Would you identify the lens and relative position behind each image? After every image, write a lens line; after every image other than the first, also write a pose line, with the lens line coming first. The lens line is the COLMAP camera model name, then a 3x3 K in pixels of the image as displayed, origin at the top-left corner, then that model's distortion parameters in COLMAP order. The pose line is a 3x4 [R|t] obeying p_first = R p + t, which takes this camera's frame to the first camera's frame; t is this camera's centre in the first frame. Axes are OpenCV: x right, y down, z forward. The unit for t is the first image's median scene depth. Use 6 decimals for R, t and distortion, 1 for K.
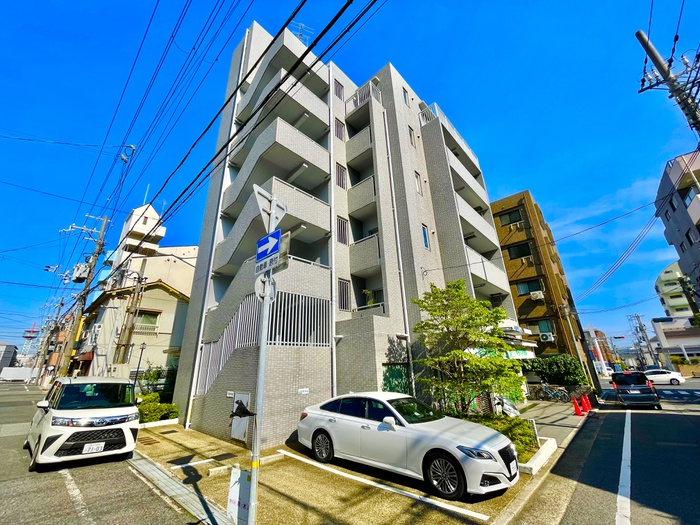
lens RADIAL K [[282.6, 0, 350.4], [0, 282.6, 259.7], [0, 0, 1]] dist [-0.001183, 0.001405]
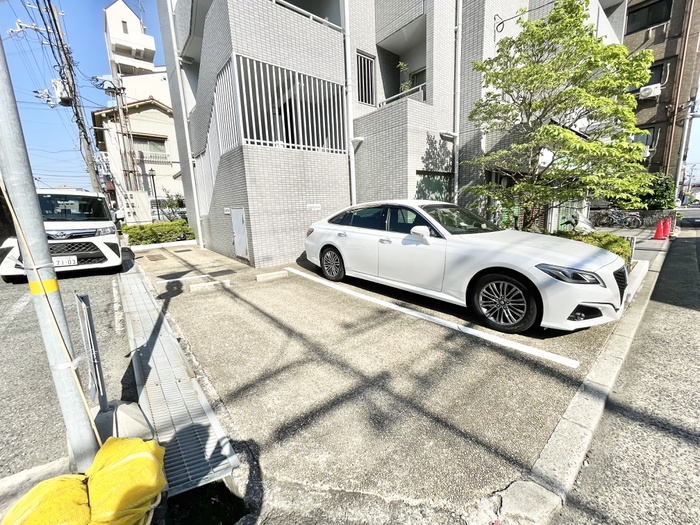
lens RADIAL K [[282.6, 0, 349.8], [0, 282.6, 258.9], [0, 0, 1]] dist [-0.001183, 0.001405]
pose [[0.992233, 0.012277, -0.123785, 0.047555], [0.054278, 0.852657, 0.519644, 0.230621], [0.111926, -0.522327, 0.845368, 0.332103]]
